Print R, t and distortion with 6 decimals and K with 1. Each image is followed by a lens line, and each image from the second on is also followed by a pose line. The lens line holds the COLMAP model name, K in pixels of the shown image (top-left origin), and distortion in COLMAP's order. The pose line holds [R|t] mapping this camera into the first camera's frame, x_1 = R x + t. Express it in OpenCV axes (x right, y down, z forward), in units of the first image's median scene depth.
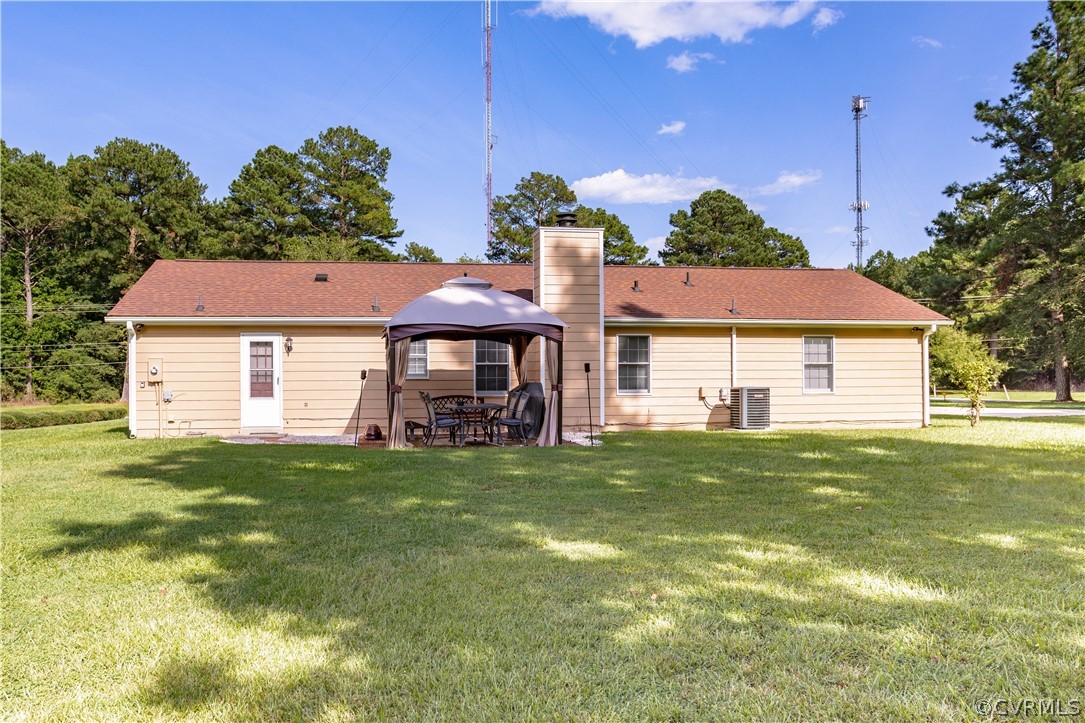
lens RADIAL K [[993.3, 0, 543.0], [0, 993.3, 366.2], [0, 0, 1]] dist [-0.059532, 0.000000]
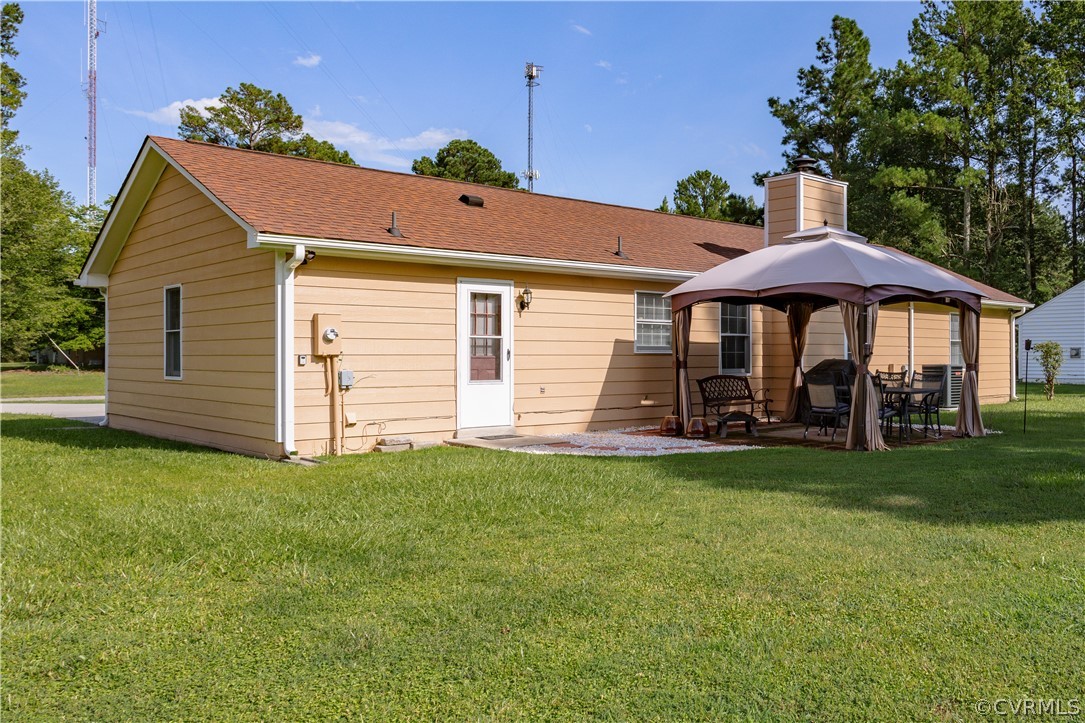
lens RADIAL K [[1008.7, 0, 543.6], [0, 1008.7, 353.6], [0, 0, 1]] dist [-0.057172, 0.000000]
pose [[0.740356, 0.006146, 0.672187, -0.586406], [-0.019610, 0.999730, 0.012458, 0.004419], [-0.671929, -0.022405, 0.740277, 0.414519]]
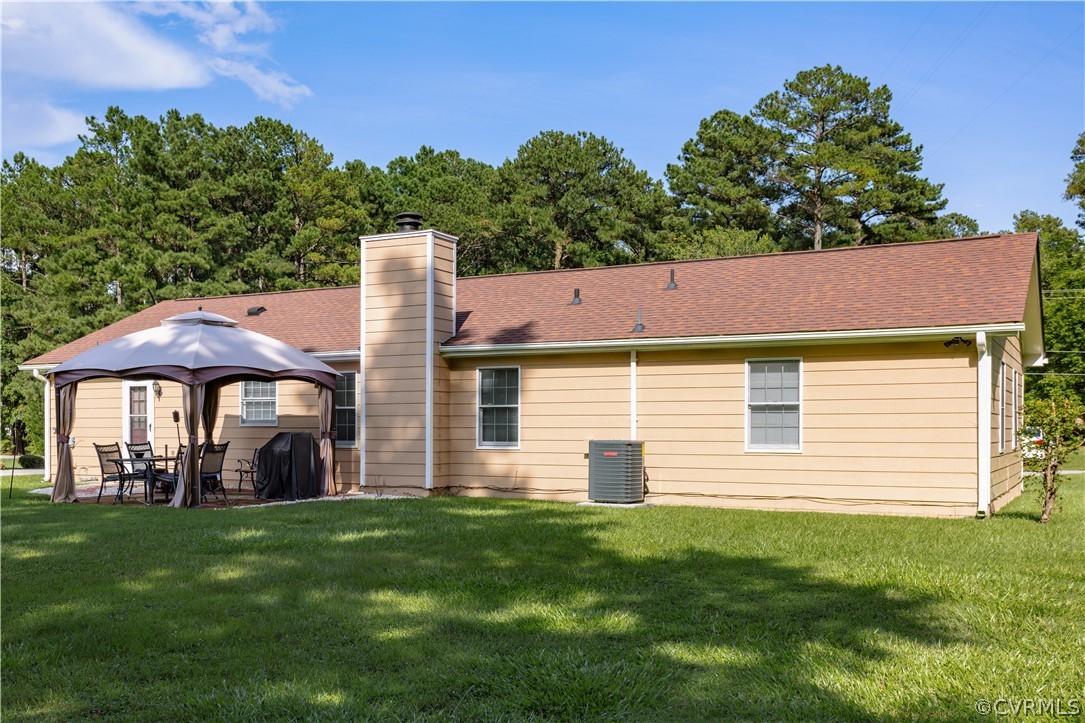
lens RADIAL K [[1437.6, 0, 542.1], [0, 1437.6, 367.5], [0, 0, 1]] dist [0.027874, 0.000000]
pose [[0.696313, -0.022913, -0.717373, 0.824570], [0.010313, 0.999707, -0.021921, -0.007227], [0.717664, 0.007866, 0.696345, 0.263608]]
